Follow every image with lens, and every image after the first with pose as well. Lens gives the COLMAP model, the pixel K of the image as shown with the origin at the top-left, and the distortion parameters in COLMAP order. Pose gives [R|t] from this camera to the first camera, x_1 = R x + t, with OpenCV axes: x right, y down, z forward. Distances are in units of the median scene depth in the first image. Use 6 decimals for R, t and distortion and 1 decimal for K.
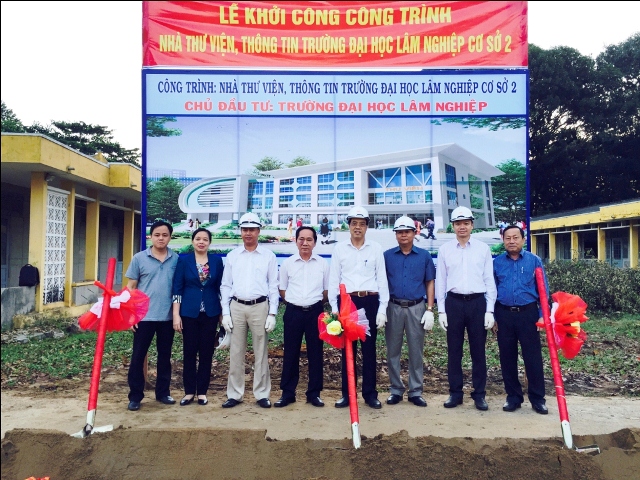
lens RADIAL K [[693.9, 0, 320.0], [0, 693.9, 240.0], [0, 0, 1]] dist [0.162325, -0.472795]
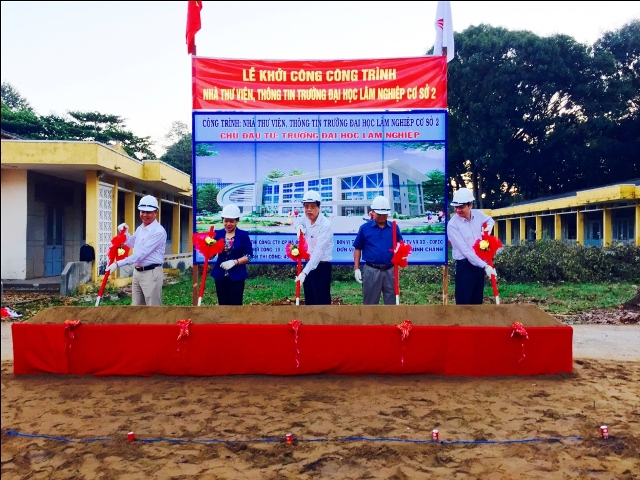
lens RADIAL K [[693.9, 0, 320.0], [0, 693.9, 240.0], [0, 0, 1]] dist [0.162325, -0.472795]
pose [[0.999934, -0.005580, -0.010077, 0.036576], [0.005818, 0.999699, 0.023819, -0.000618], [0.009941, -0.023876, 0.999665, -0.513190]]
